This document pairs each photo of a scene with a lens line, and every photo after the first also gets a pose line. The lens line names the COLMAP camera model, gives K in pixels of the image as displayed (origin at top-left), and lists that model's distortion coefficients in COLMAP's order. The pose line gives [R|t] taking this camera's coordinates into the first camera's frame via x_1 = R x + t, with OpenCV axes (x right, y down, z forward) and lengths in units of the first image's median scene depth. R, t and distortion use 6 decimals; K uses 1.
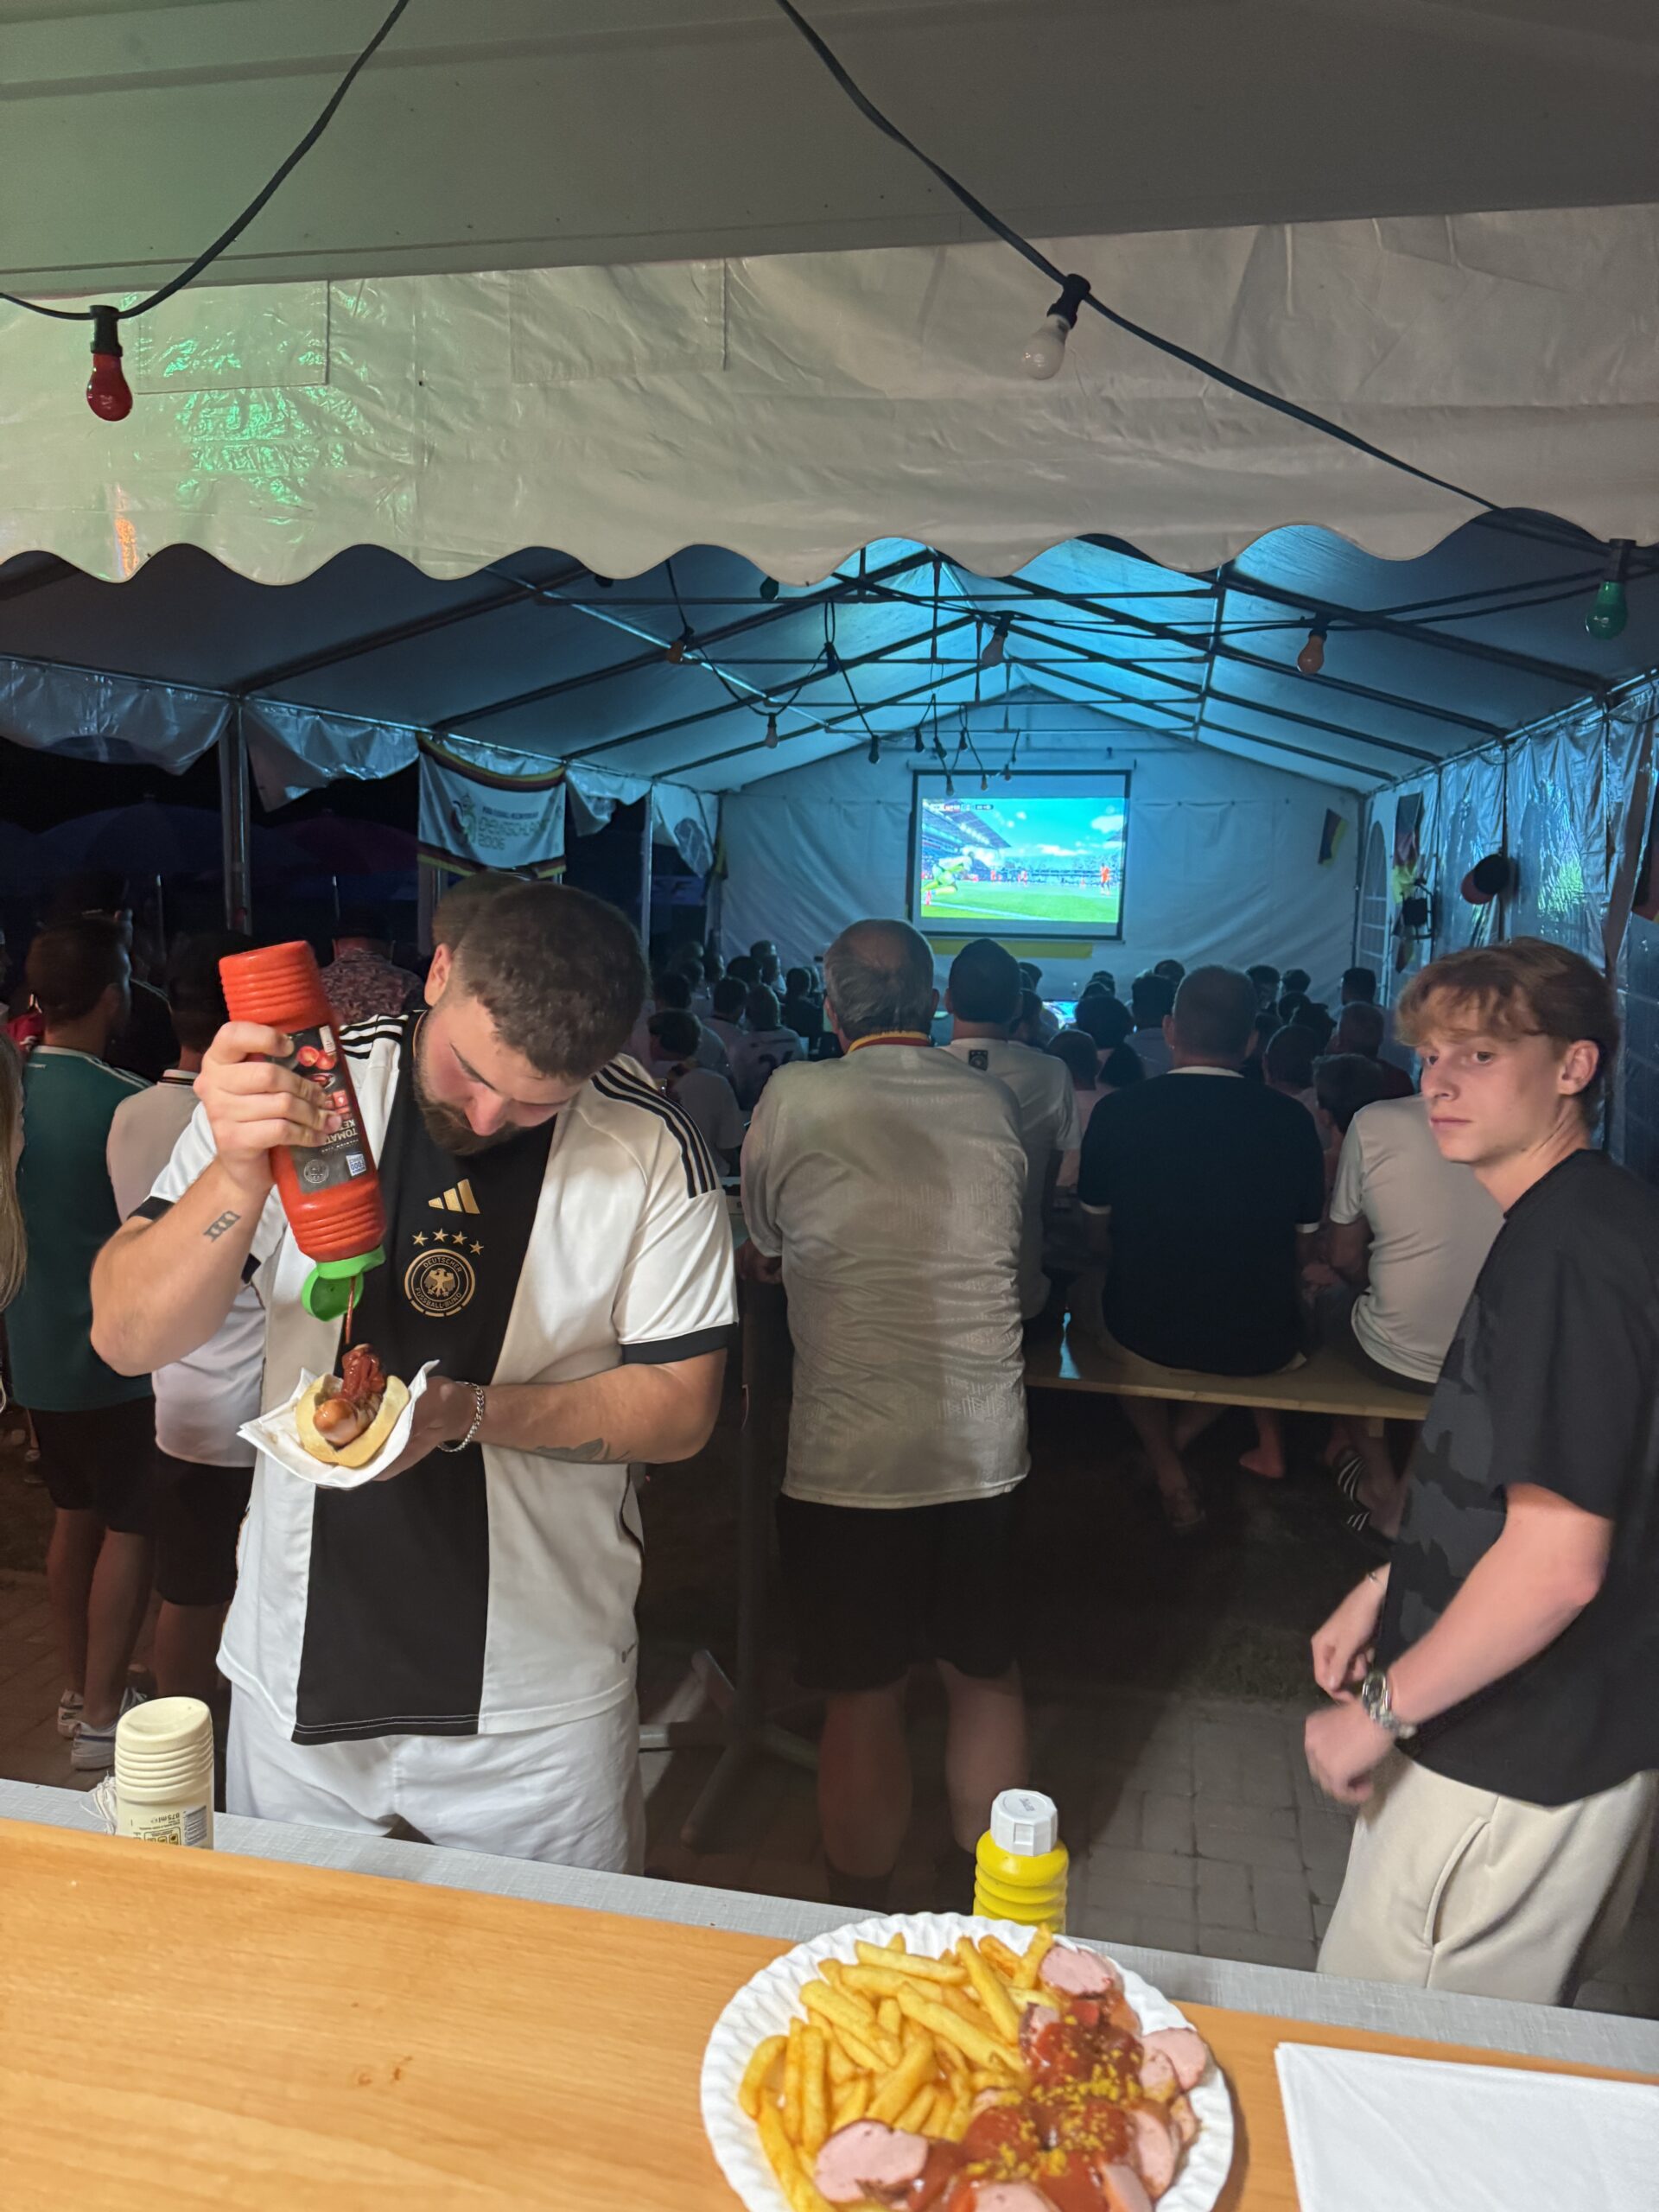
lens RADIAL K [[1534.6, 0, 830.5], [0, 1534.6, 1097.3], [0, 0, 1]] dist [0.021555, 0.000583]
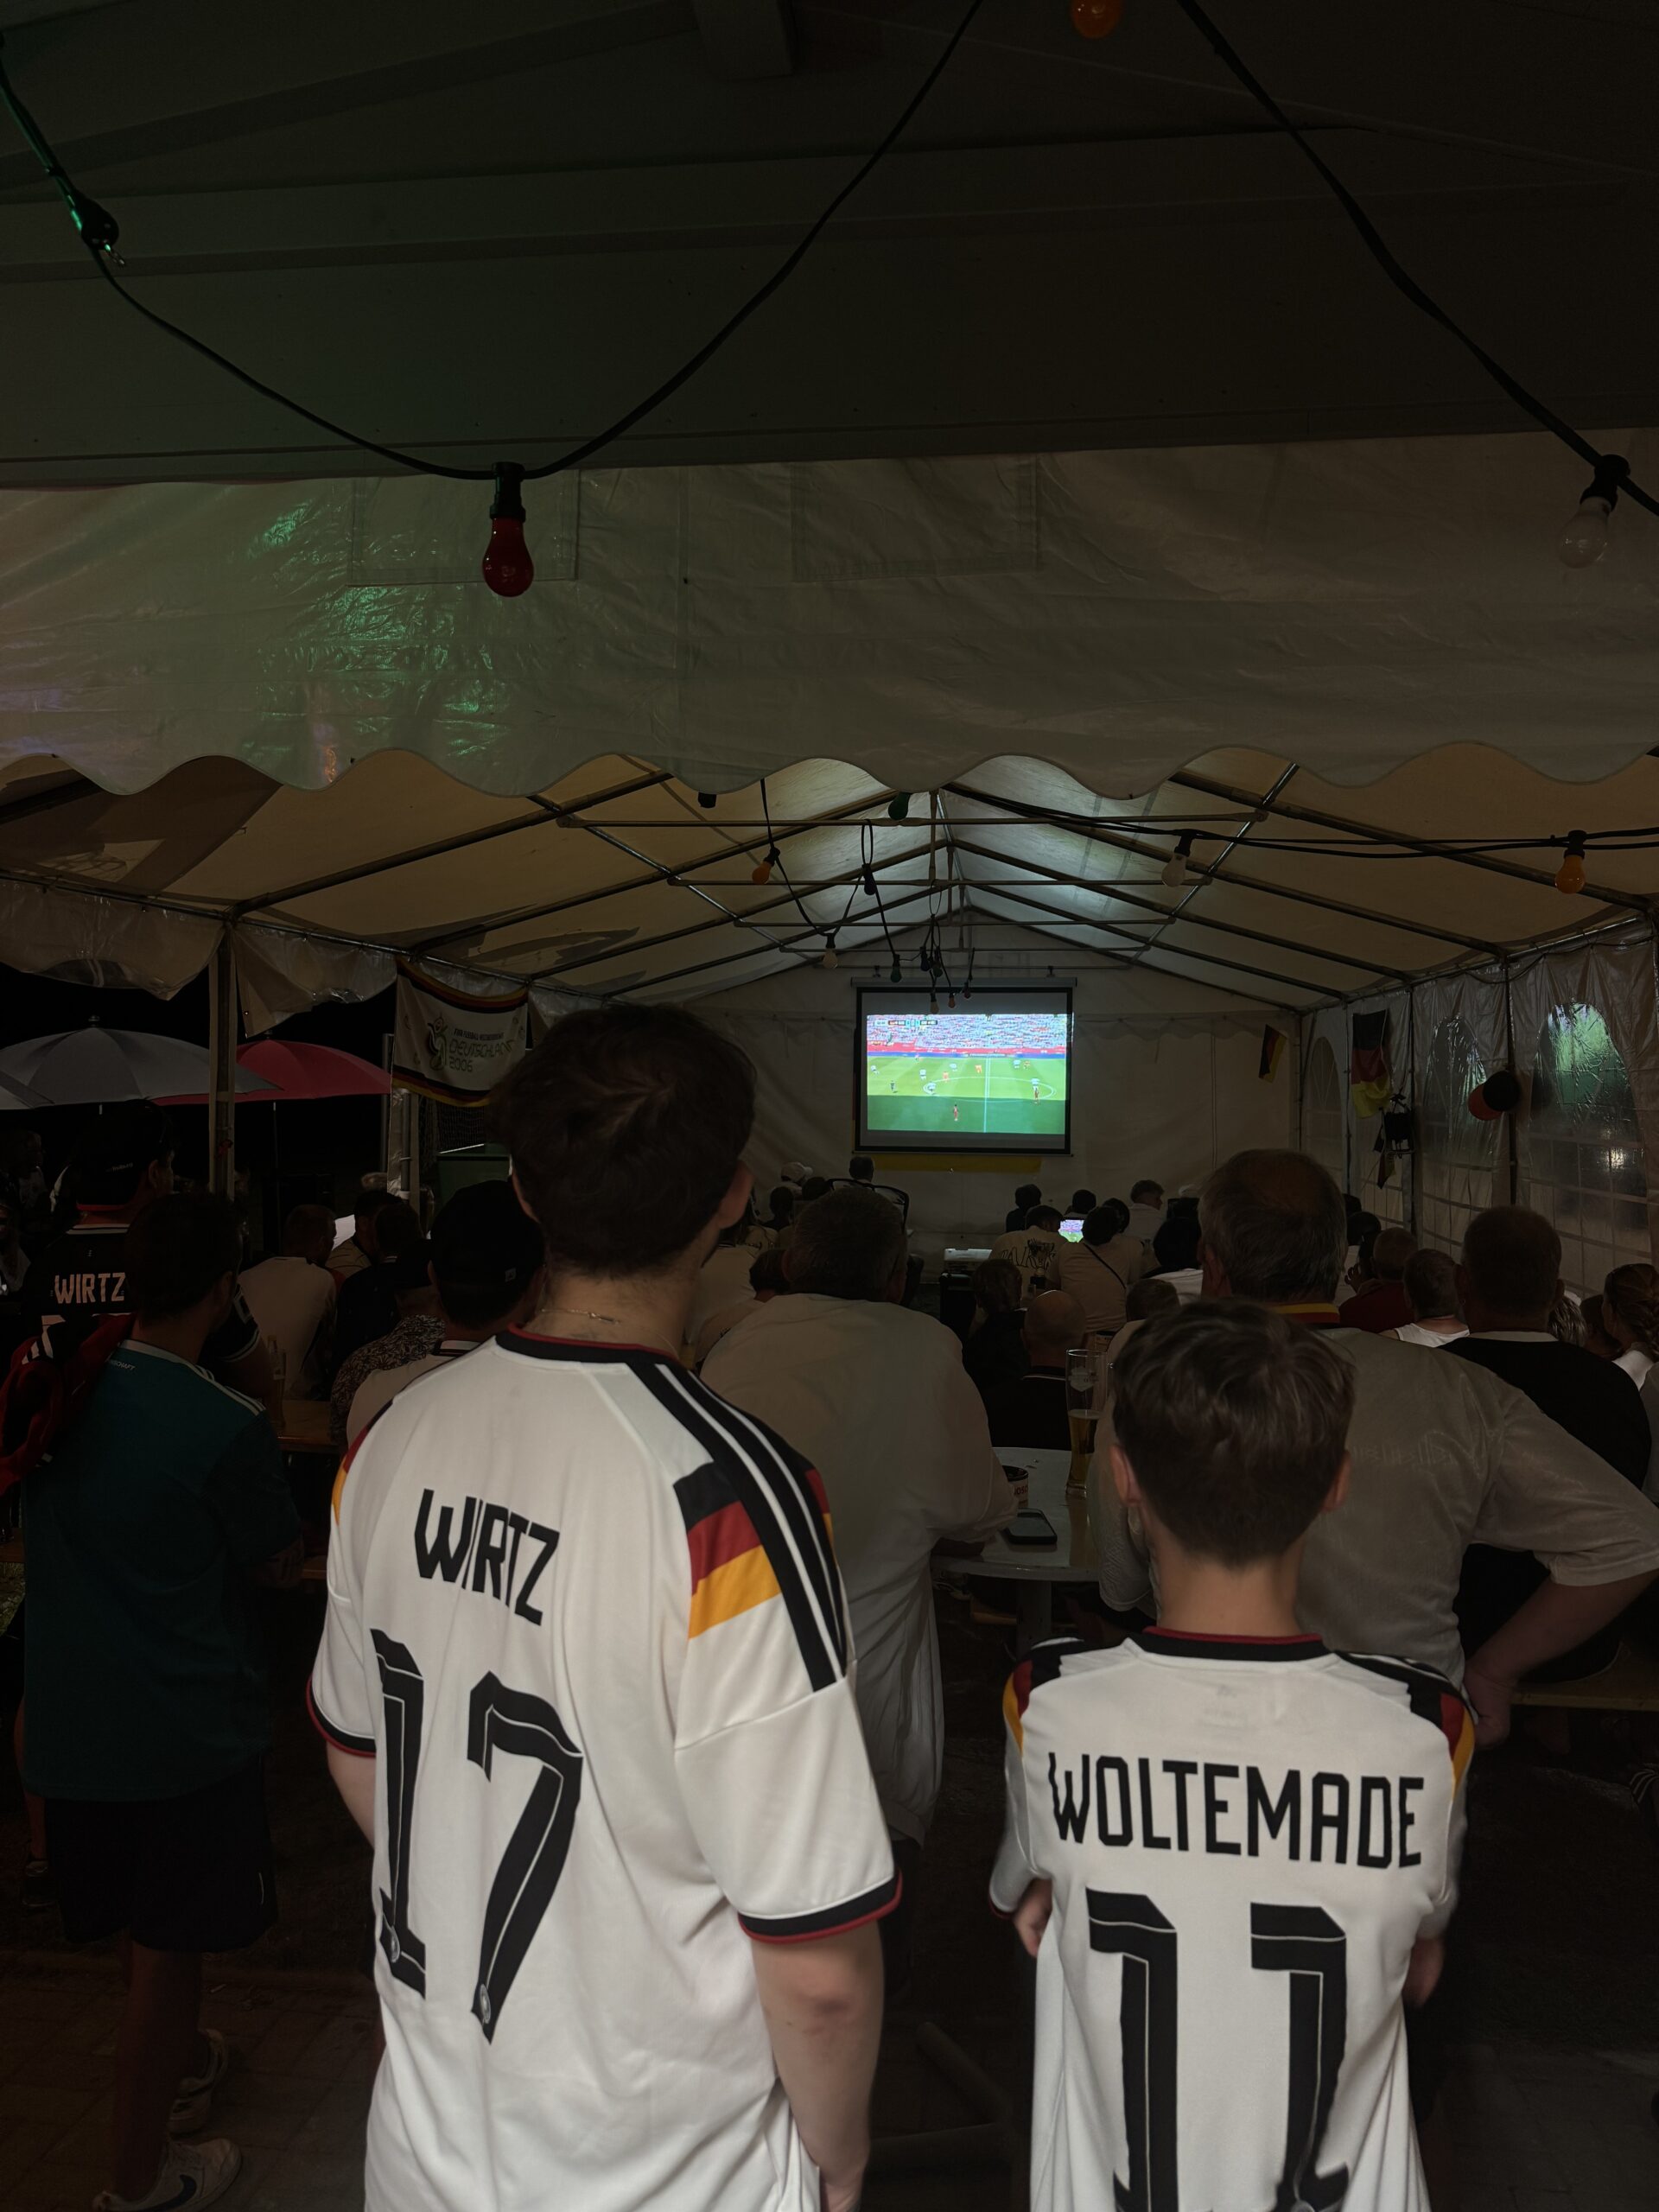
lens RADIAL K [[1514.0, 0, 831.4], [0, 1514.0, 1116.2], [0, 0, 1]] dist [0.073118, -0.070931]
pose [[0.996000, -0.011564, 0.088606, -0.092779], [0.022397, 0.992244, -0.122268, -0.015733], [-0.086505, 0.123763, 0.988534, 0.055441]]
